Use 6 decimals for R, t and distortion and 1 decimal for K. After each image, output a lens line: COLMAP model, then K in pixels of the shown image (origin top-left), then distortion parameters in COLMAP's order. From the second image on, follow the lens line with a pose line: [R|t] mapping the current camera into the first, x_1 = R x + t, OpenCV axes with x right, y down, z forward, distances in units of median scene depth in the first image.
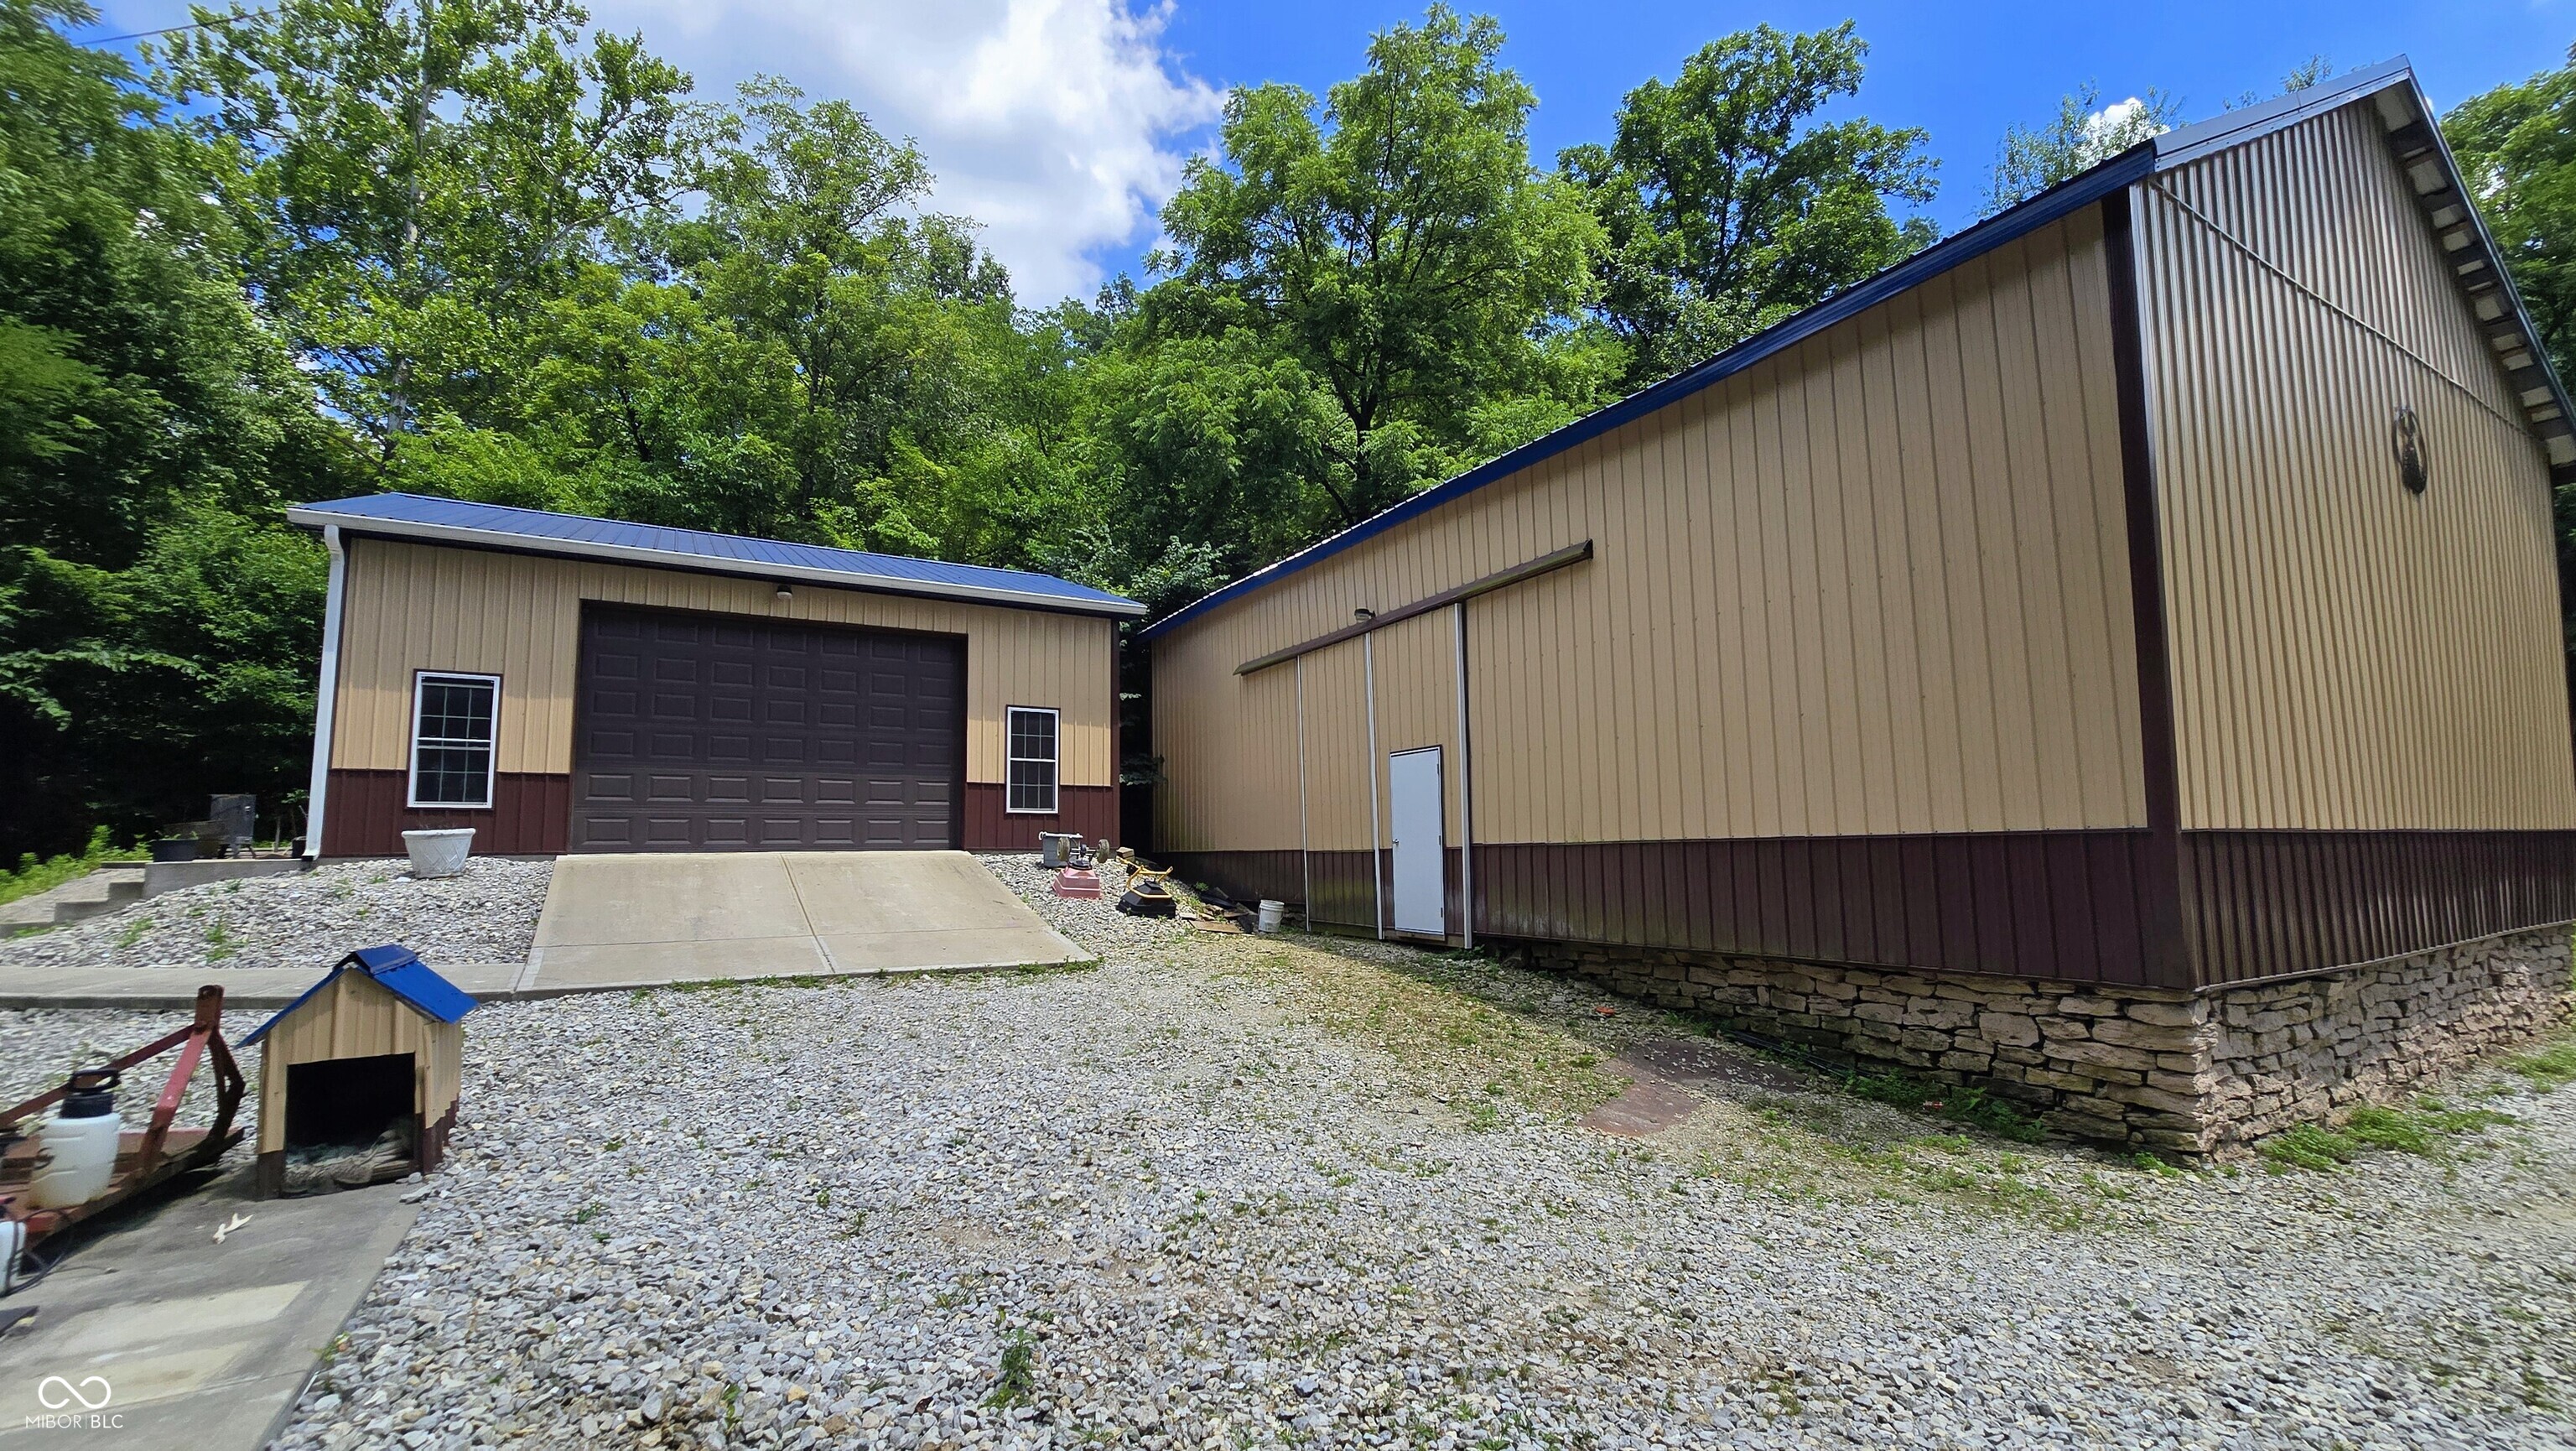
lens RADIAL K [[1054.5, 0, 1286.0], [0, 1054.5, 741.2], [0, 0, 1]] dist [-0.003459, 0.000382]
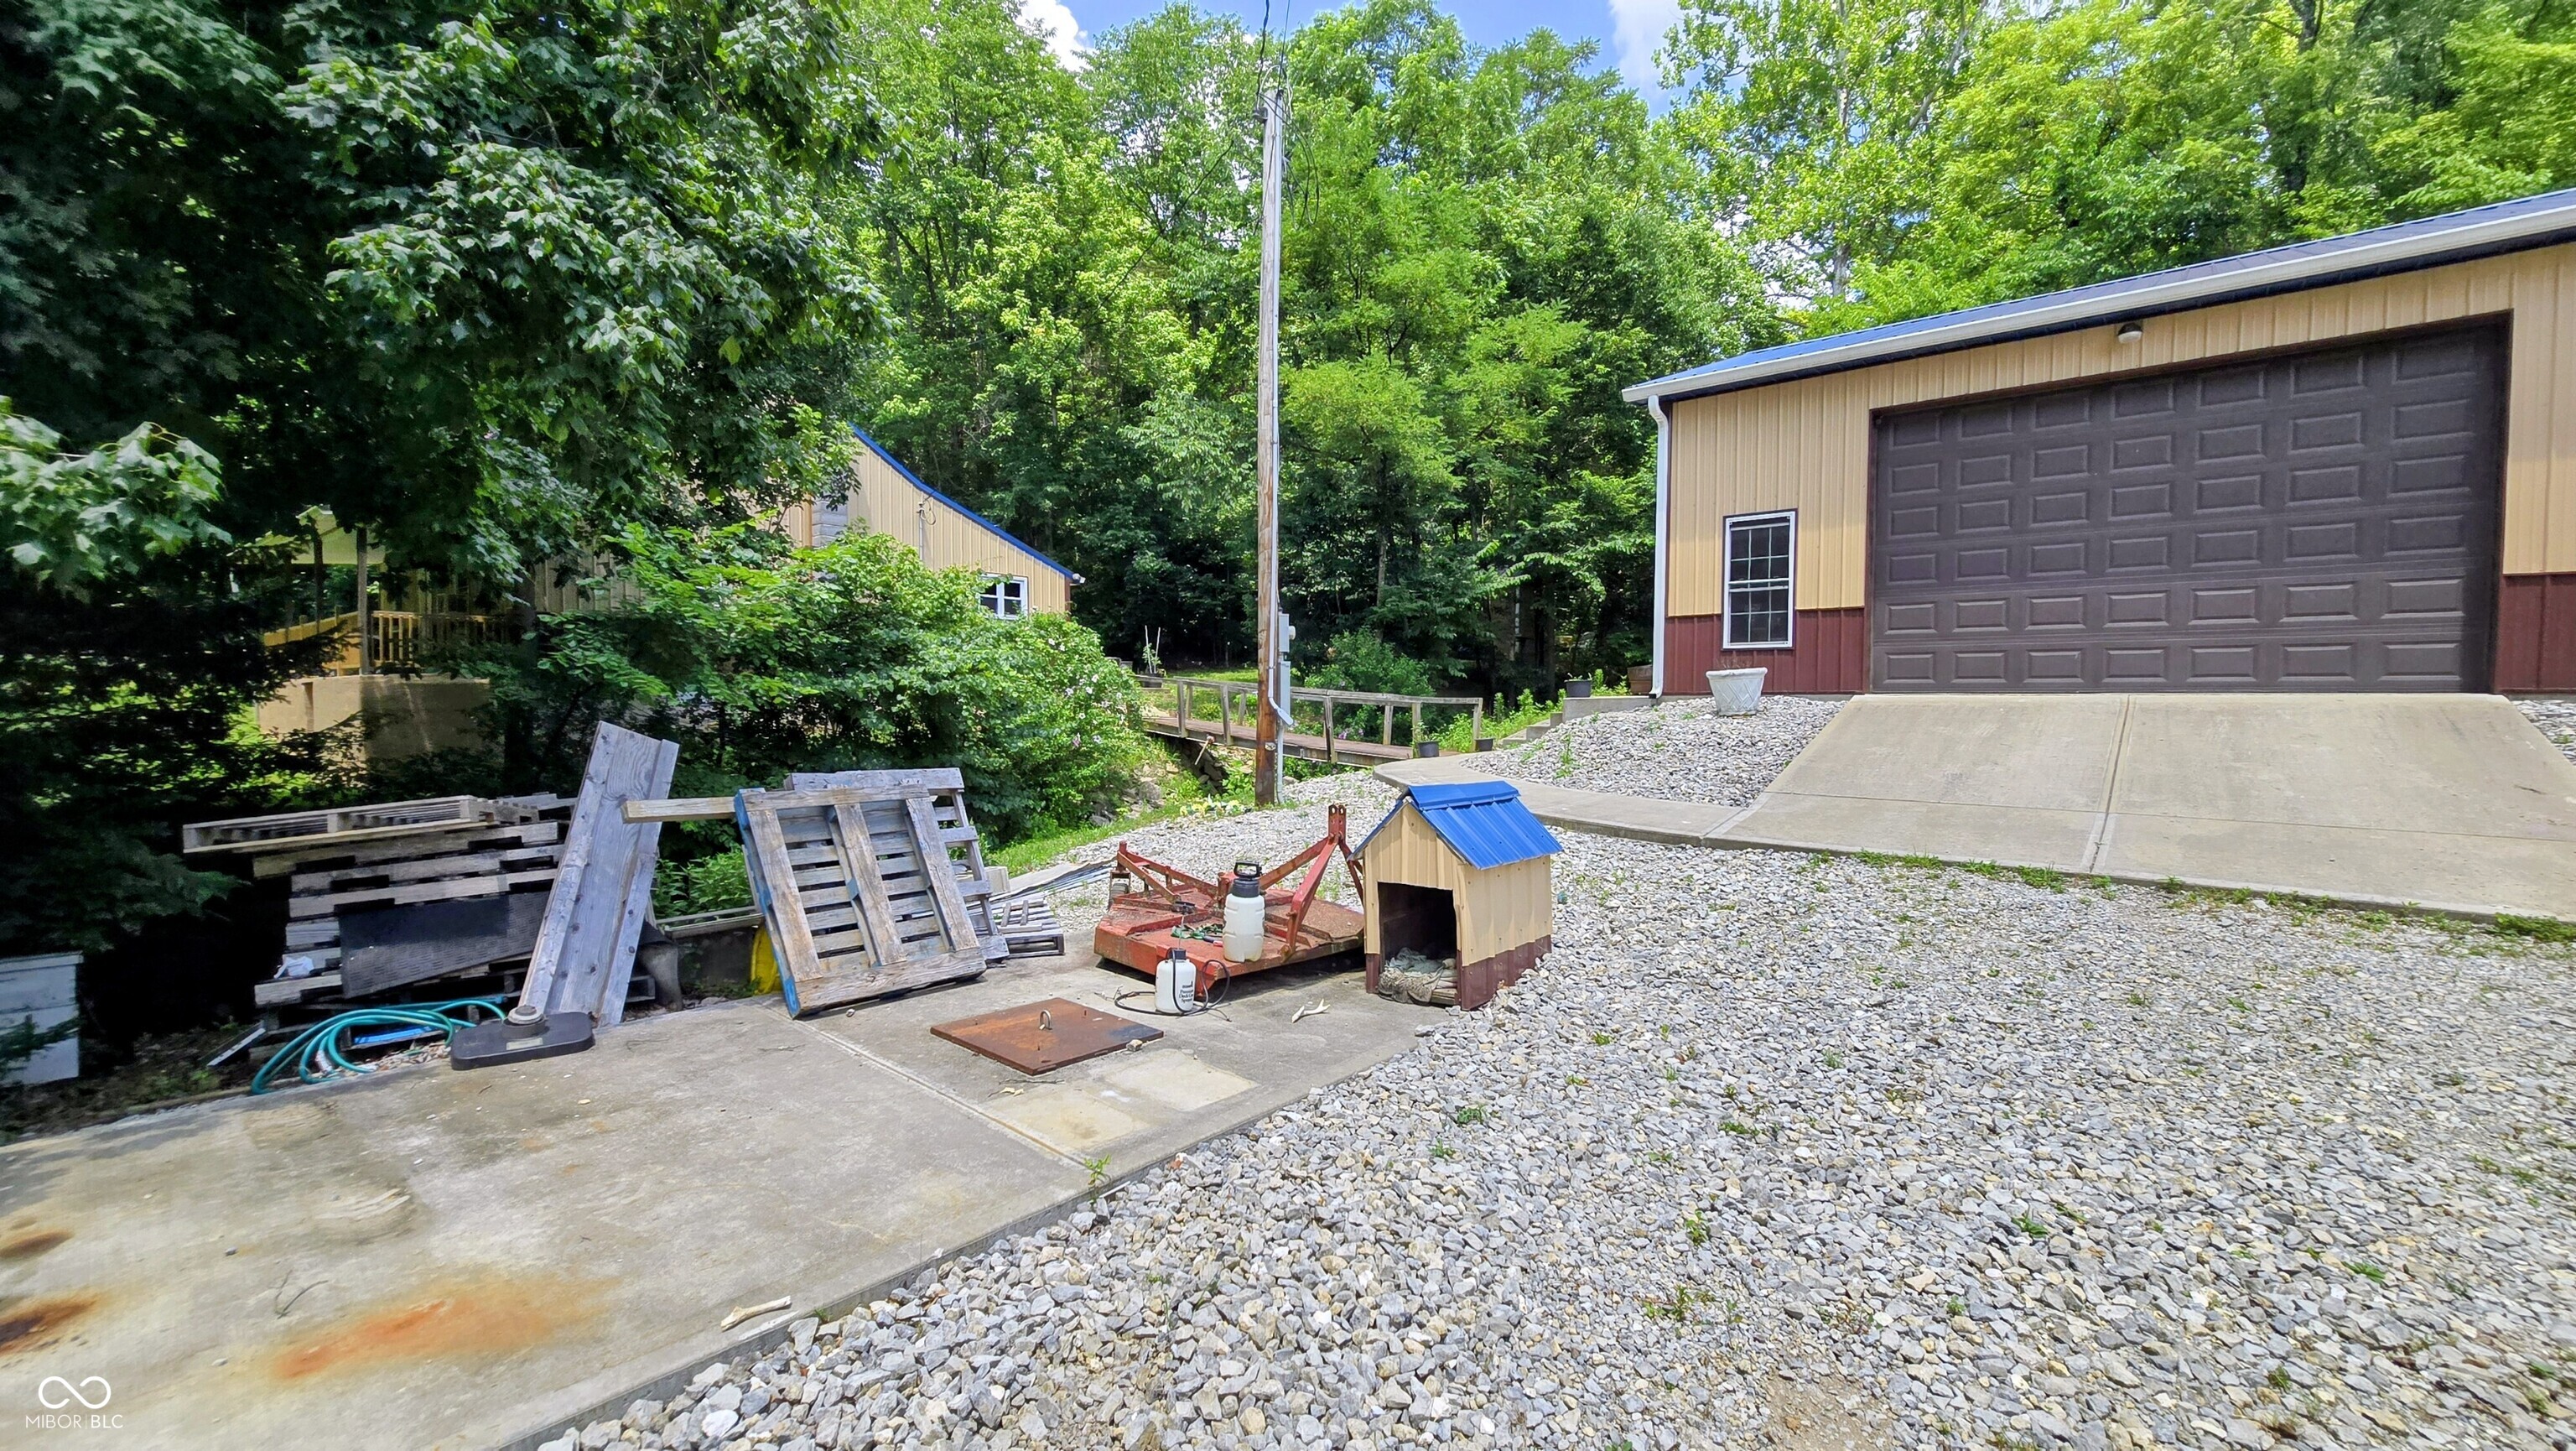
lens RADIAL K [[1054.5, 0, 1291.4], [0, 1054.5, 741.2], [0, 0, 1]] dist [-0.003459, 0.000382]
pose [[0.325679, 0.052150, -0.944041, 0.031579], [0.093386, 0.991821, 0.087006, 0.022018], [0.940857, -0.116496, 0.318145, 0.237295]]
